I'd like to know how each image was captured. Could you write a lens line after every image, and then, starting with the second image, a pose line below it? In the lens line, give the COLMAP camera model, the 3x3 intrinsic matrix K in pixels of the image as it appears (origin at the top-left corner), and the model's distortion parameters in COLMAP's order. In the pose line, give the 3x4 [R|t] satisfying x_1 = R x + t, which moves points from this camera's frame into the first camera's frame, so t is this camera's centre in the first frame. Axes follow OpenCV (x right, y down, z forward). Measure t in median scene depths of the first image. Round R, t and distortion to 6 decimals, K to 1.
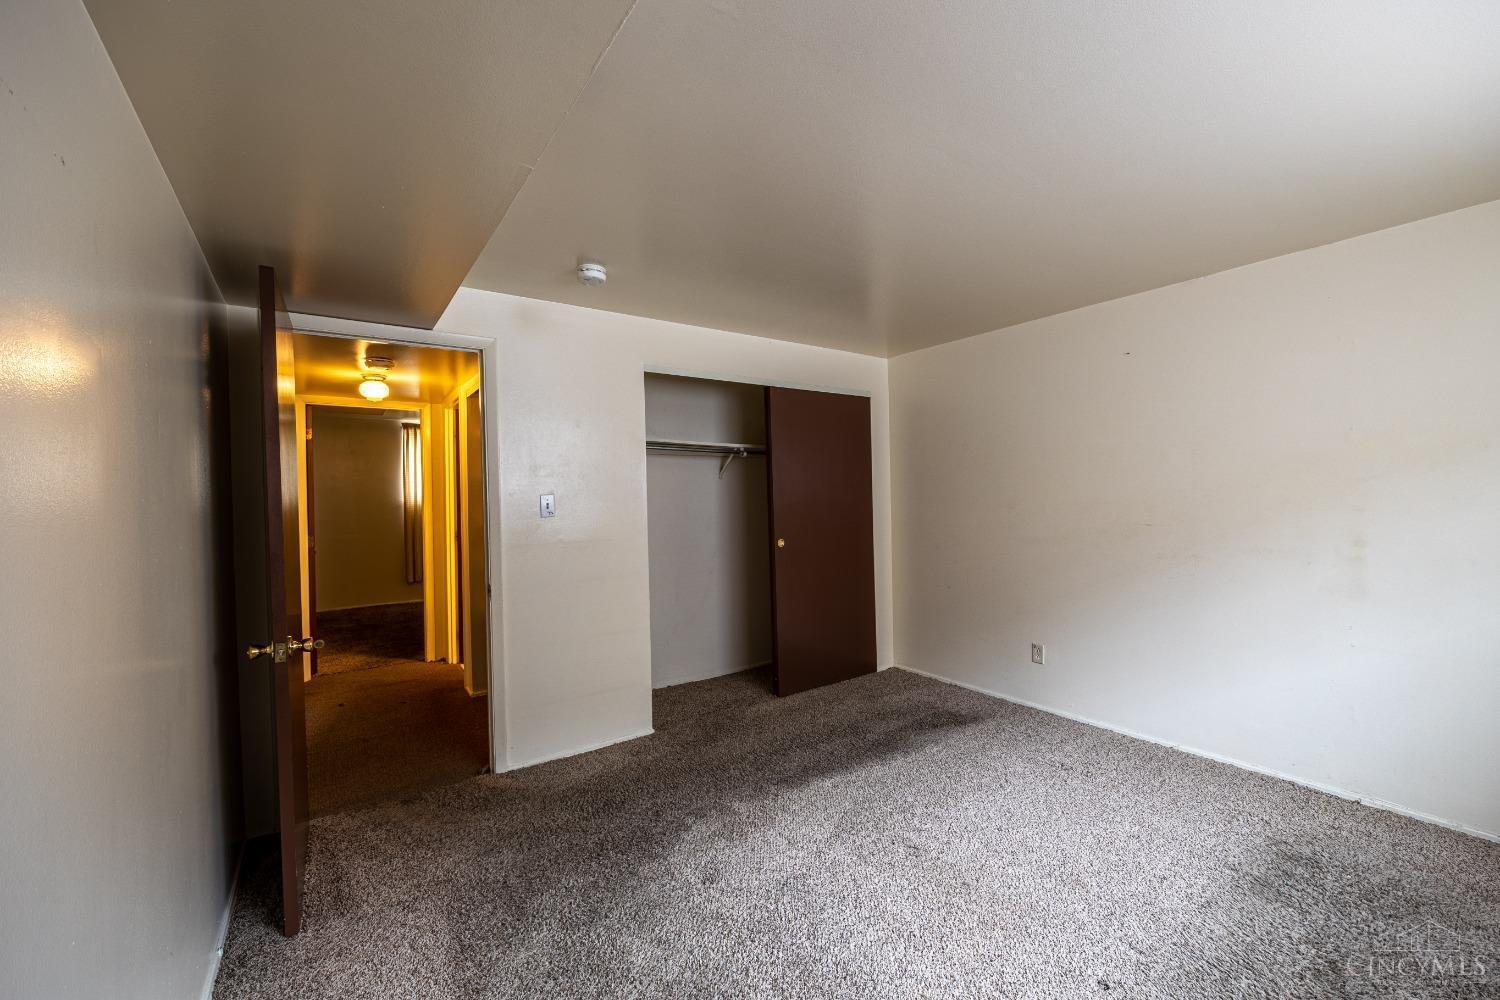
lens RADIAL K [[598.5, 0, 750.0], [0, 598.5, 500.0], [0, 0, 1]] dist [-0.001891, -0.000283]
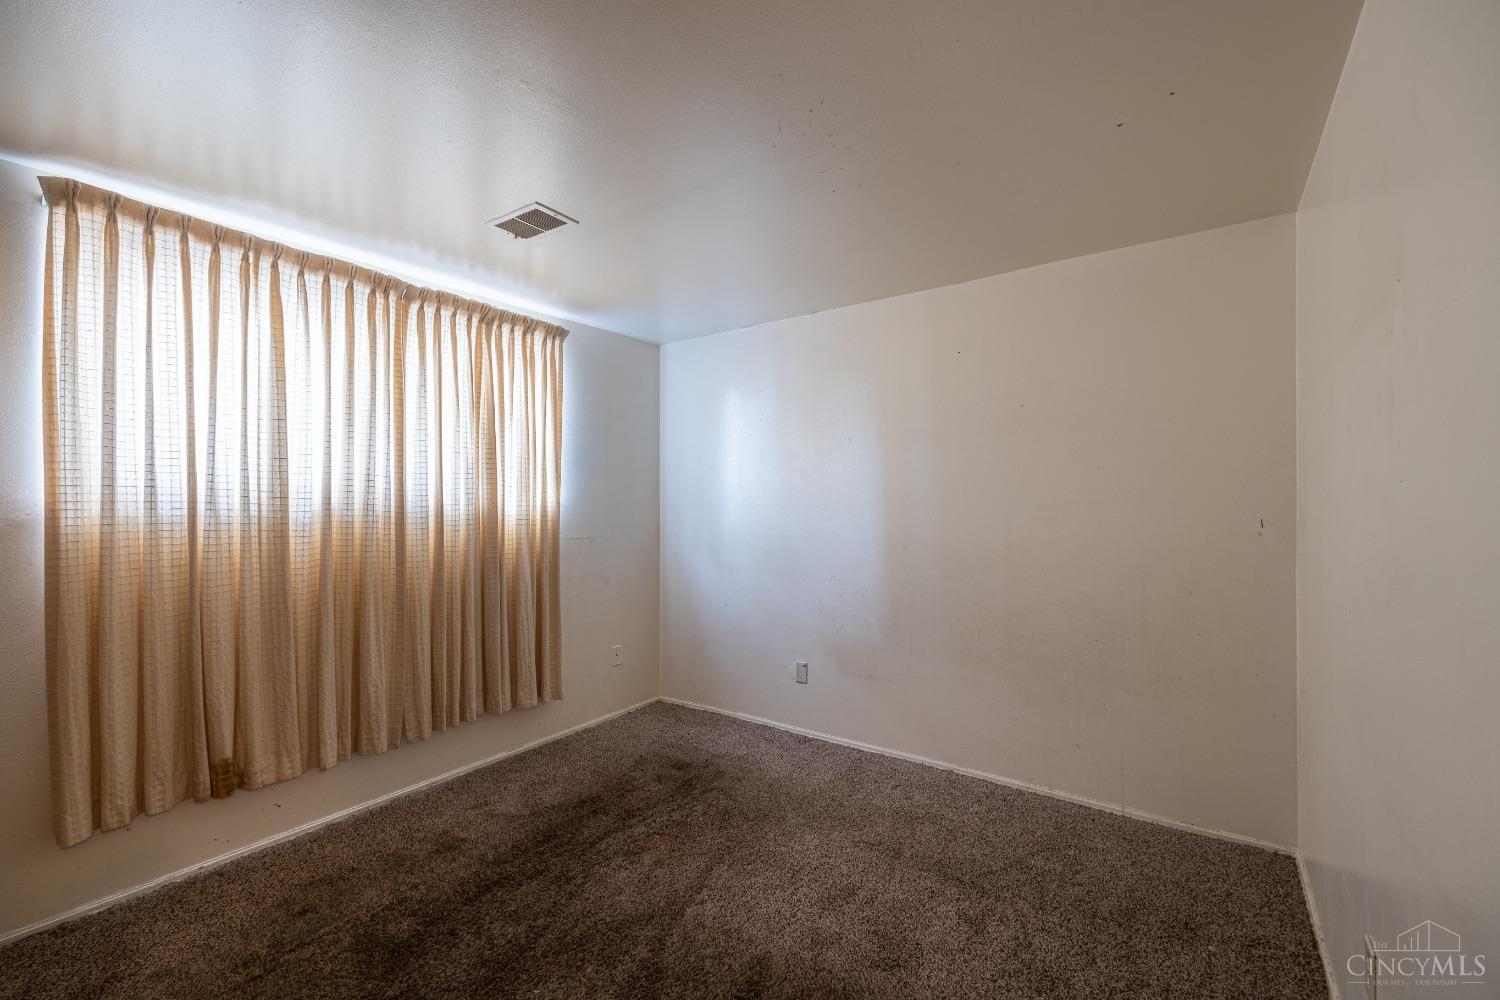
lens RADIAL K [[598.5, 0, 750.0], [0, 598.5, 500.0], [0, 0, 1]] dist [-0.001891, -0.000283]
pose [[0.917846, 0.037597, 0.395152, -0.120827], [-0.018924, 0.998517, -0.051050, 0.001940], [-0.396485, 0.039378, 0.917196, 0.197961]]
